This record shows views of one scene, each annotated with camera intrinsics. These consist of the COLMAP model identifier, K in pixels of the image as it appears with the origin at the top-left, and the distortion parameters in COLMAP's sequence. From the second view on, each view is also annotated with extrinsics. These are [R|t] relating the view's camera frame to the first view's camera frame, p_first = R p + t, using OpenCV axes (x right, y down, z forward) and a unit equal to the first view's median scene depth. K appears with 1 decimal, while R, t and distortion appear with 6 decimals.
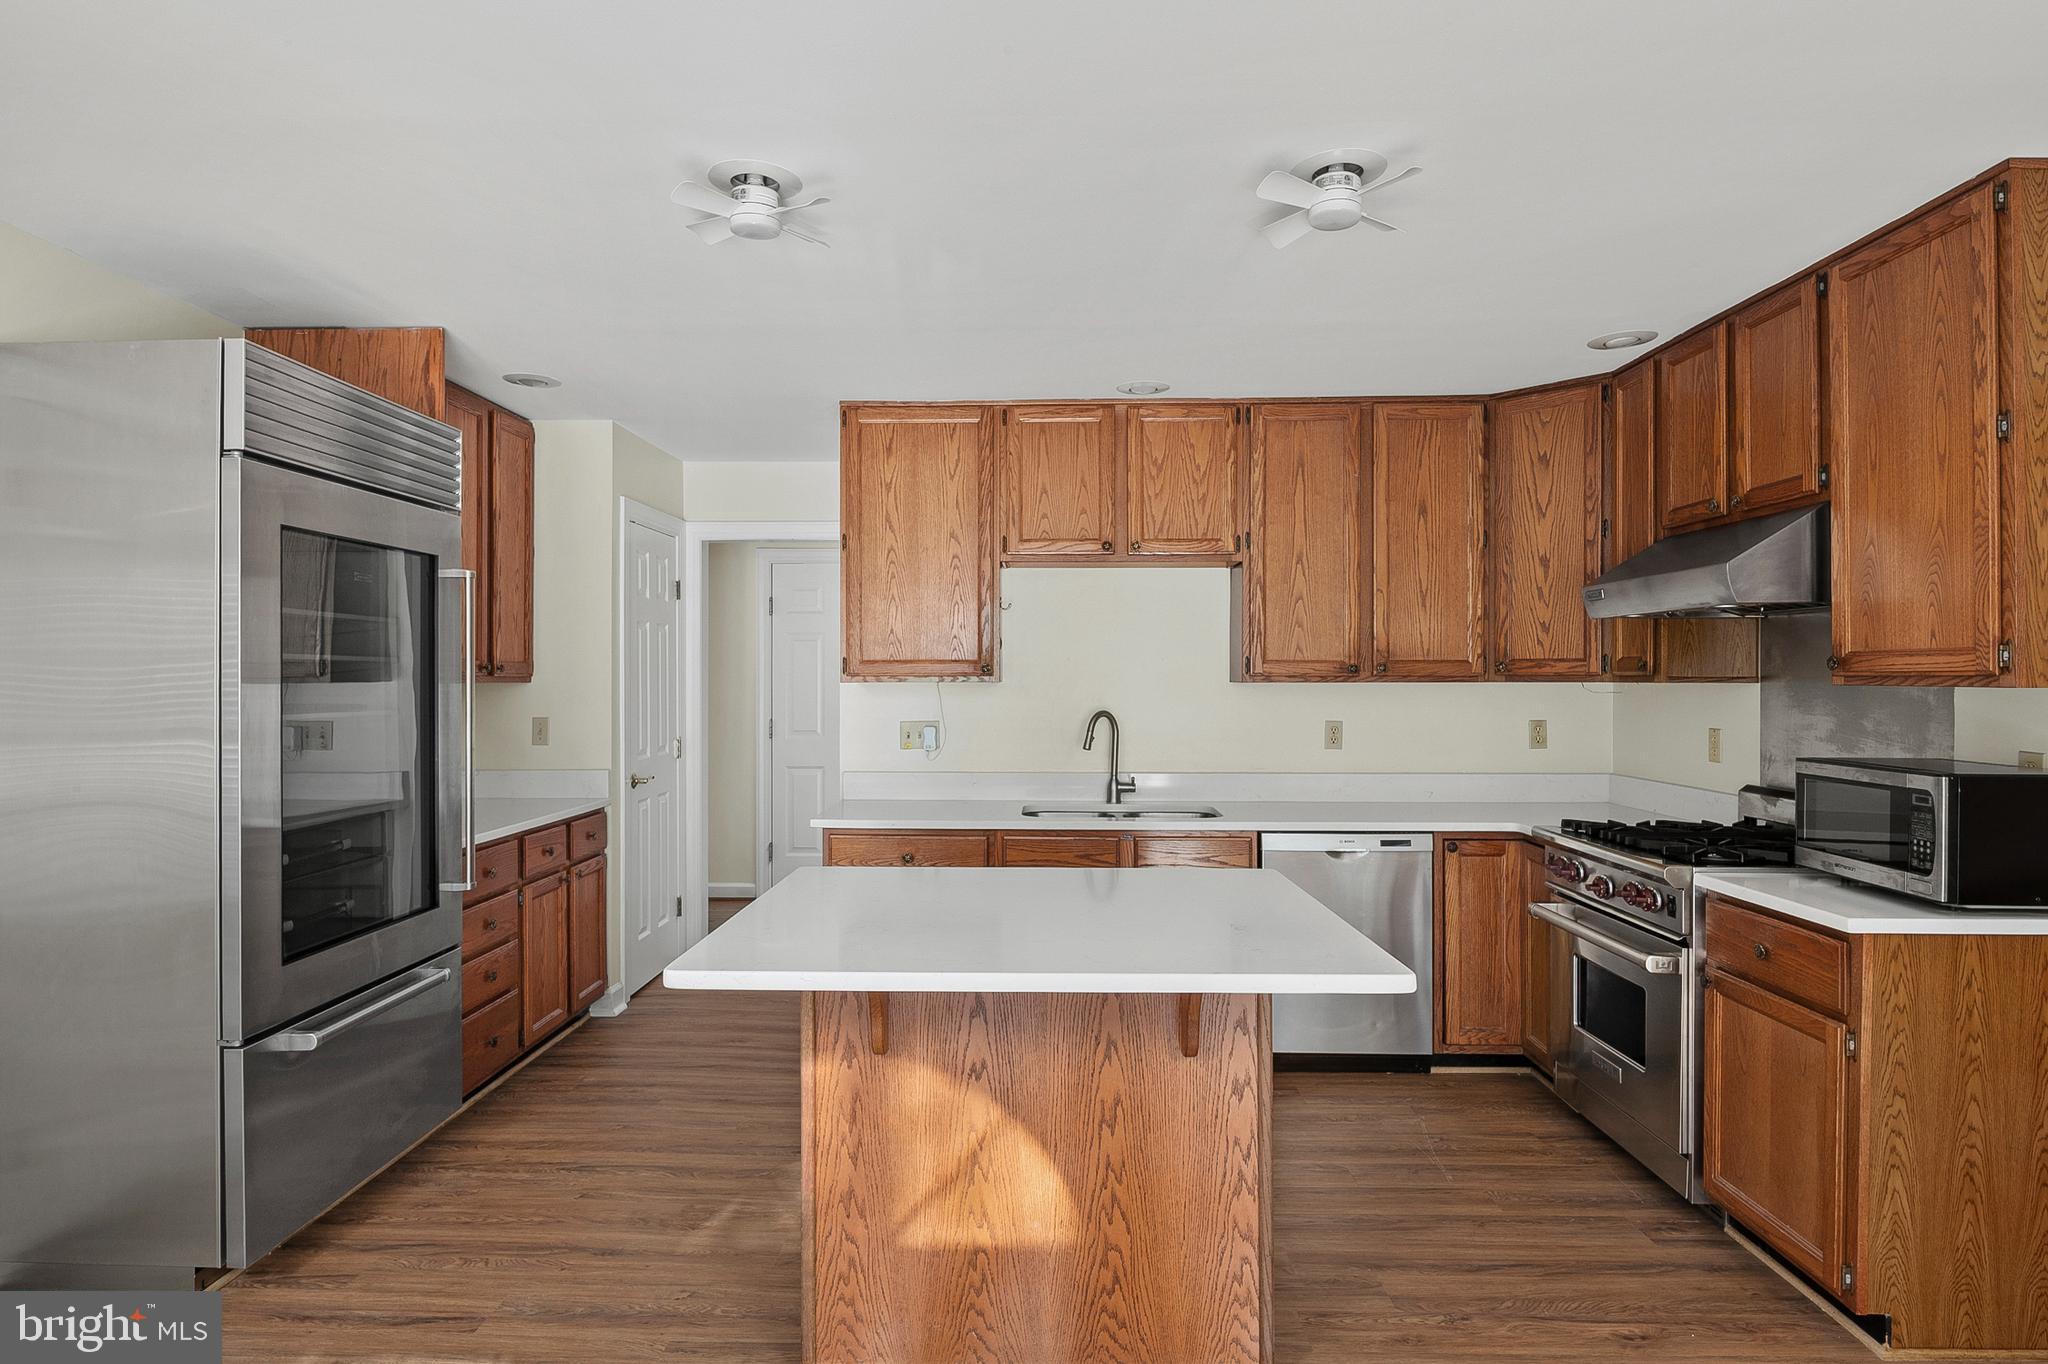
lens RADIAL K [[1119.0, 0, 1003.5], [0, 1119.0, 678.1], [0, 0, 1]] dist [-0.003824, -0.006933]
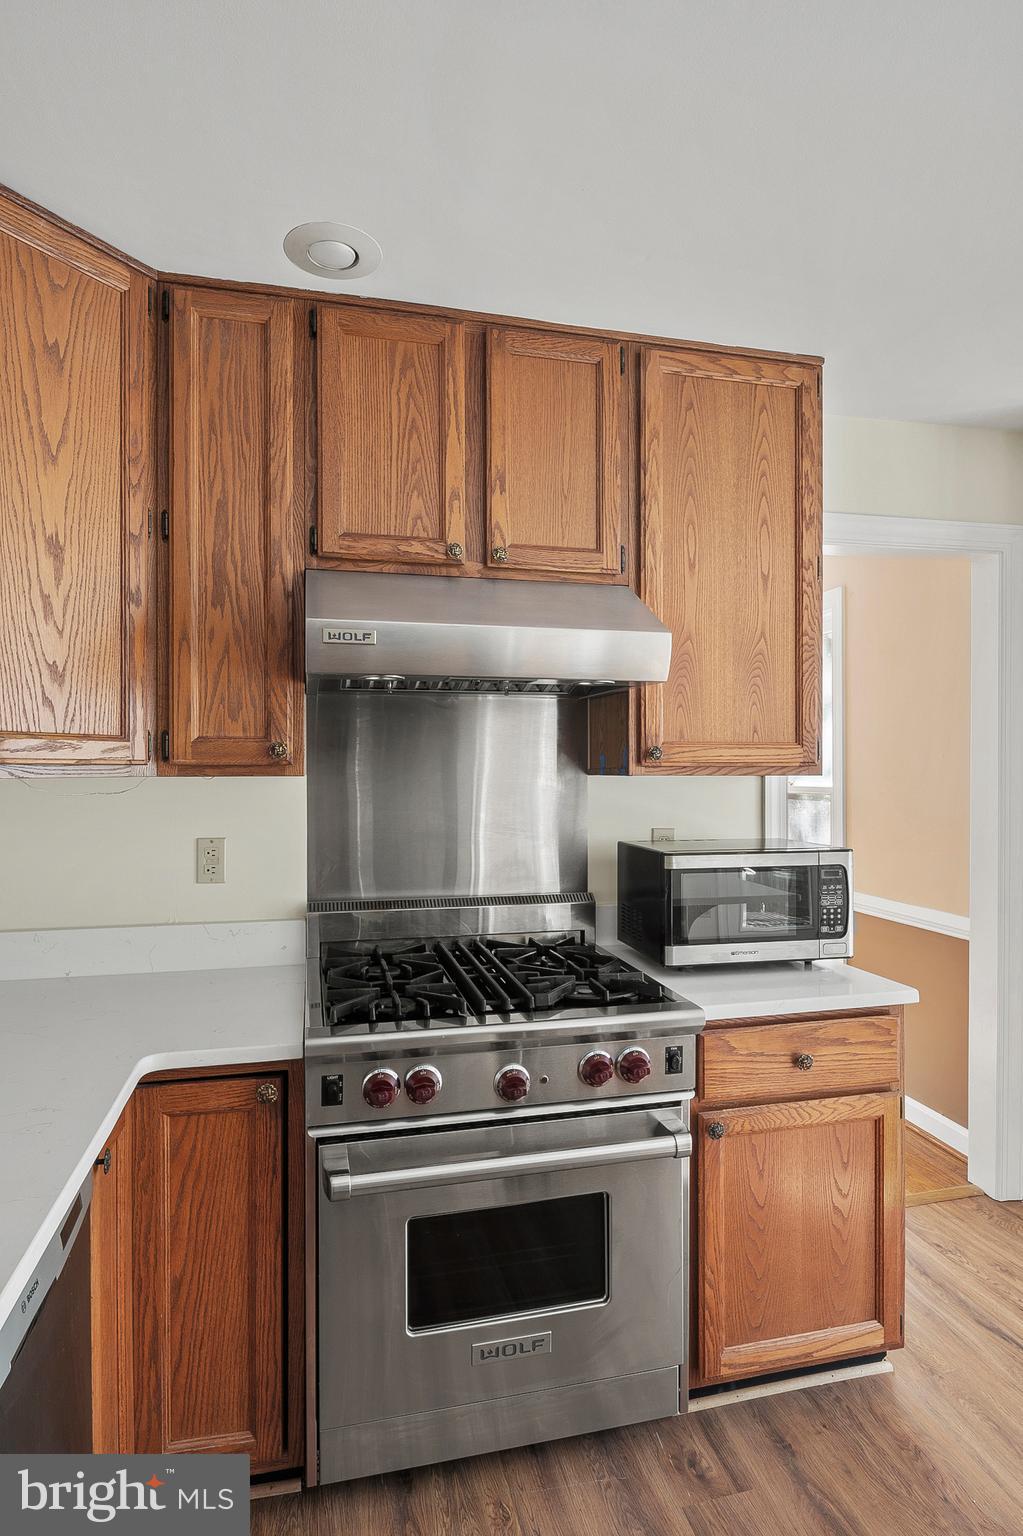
lens RADIAL K [[839.3, 0, 515.9], [0, 839.3, 774.6], [0, 0, 1]] dist [-0.003824, -0.006933]
pose [[-0.272742, -0.001101, 0.962087, 0.047420], [0.003826, 0.999990, 0.002229, 0.002376], [-0.962080, 0.004289, -0.272735, 0.932298]]
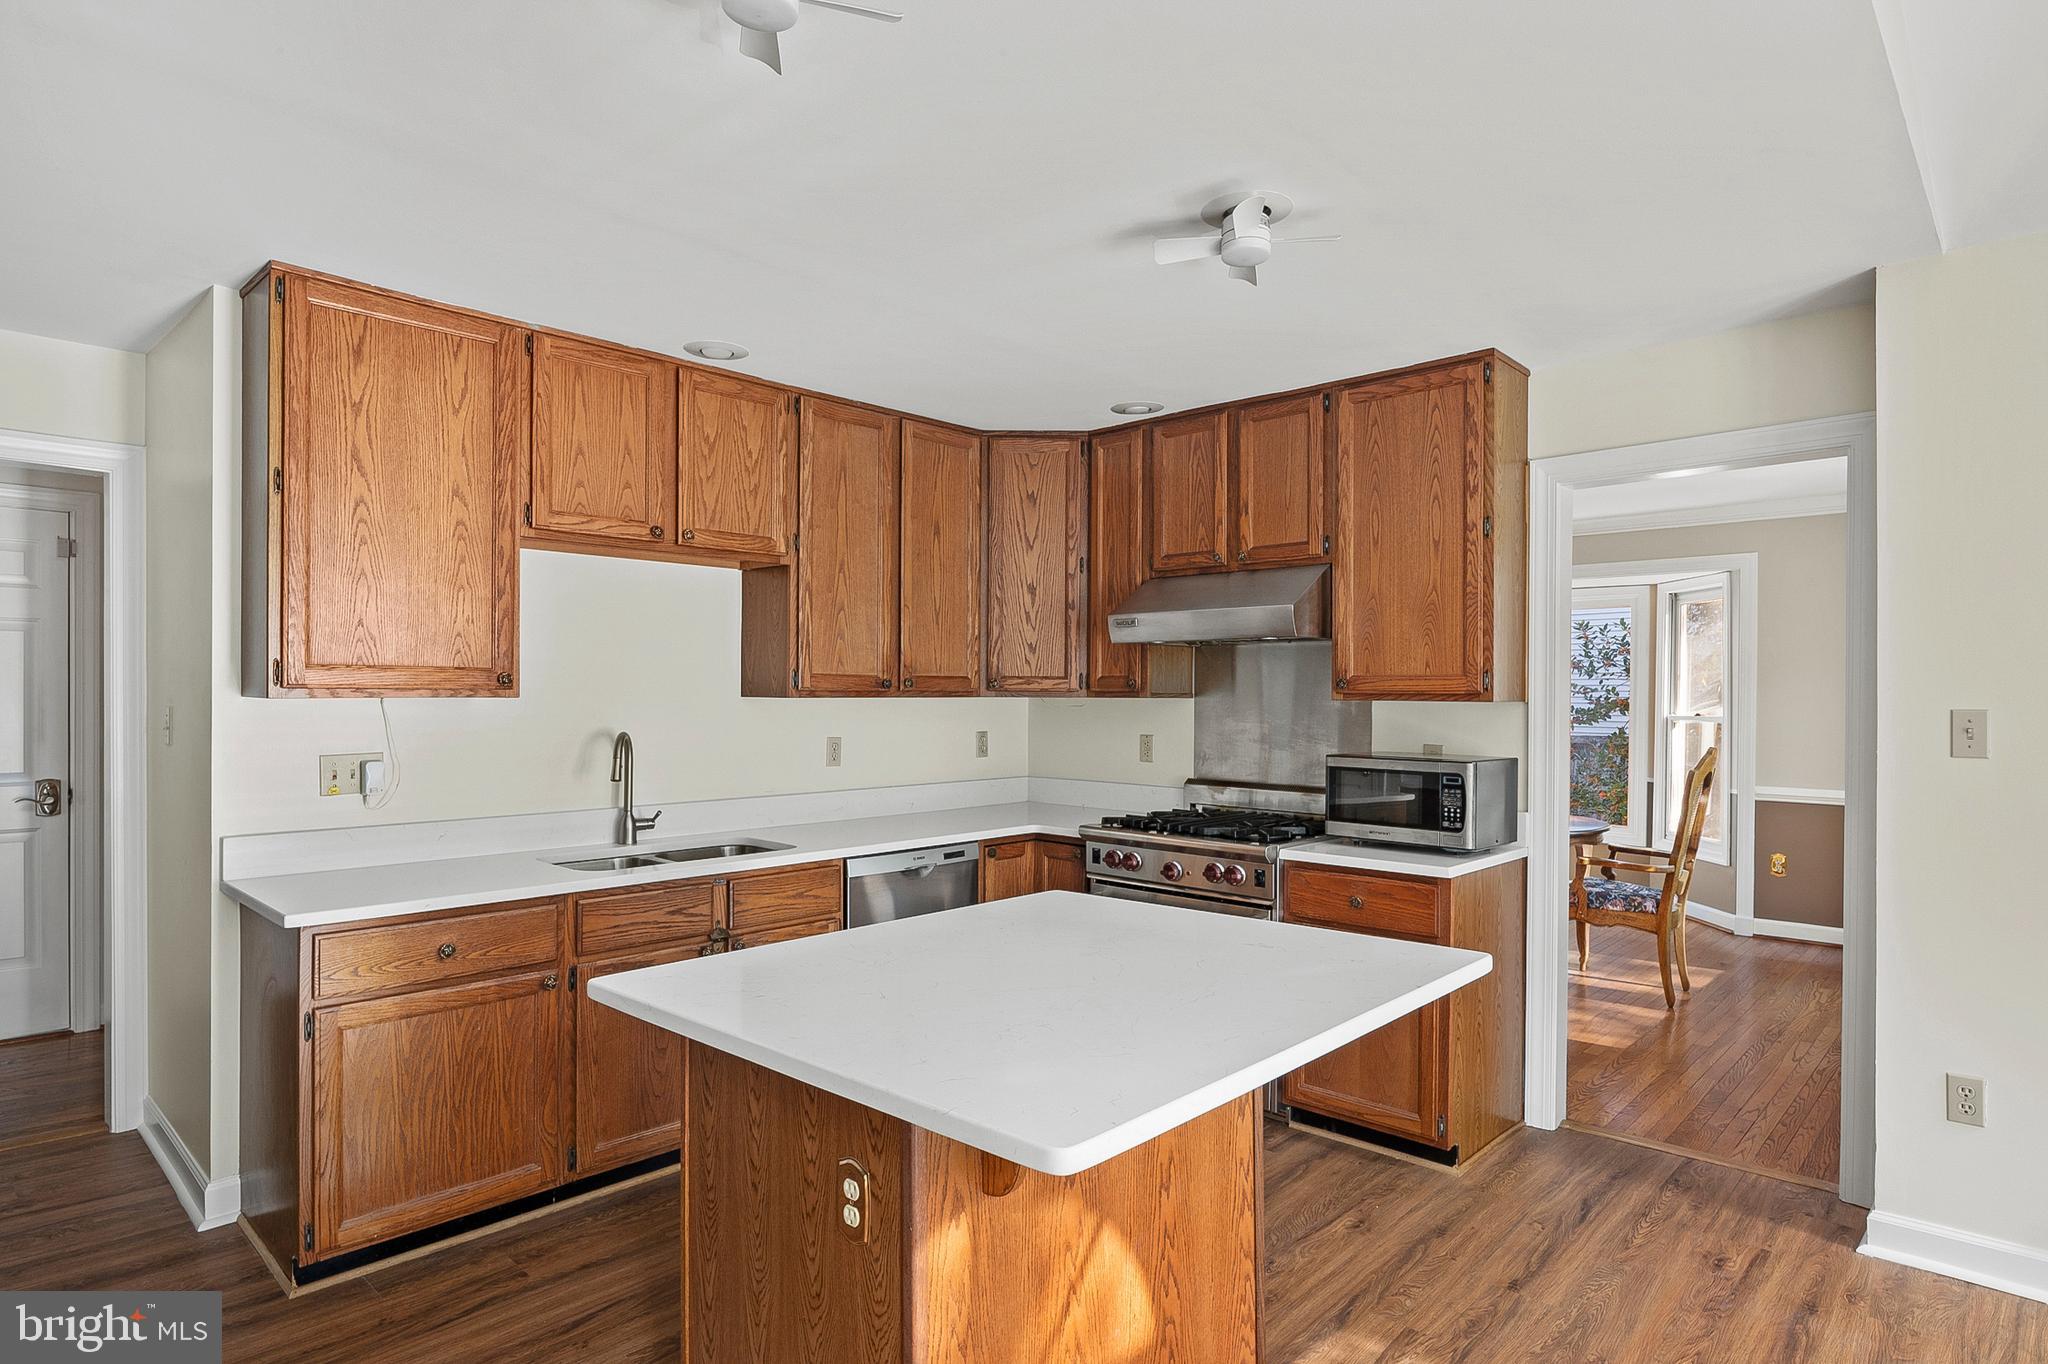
lens RADIAL K [[1119.0, 0, 1017.5], [0, 1119.0, 698.4], [0, 0, 1]] dist [-0.003824, -0.006933]
pose [[0.660682, -0.001525, 0.750664, -0.378736], [-0.003471, 0.999981, 0.005086, -0.001000], [-0.750658, -0.005966, 0.660664, 0.280880]]
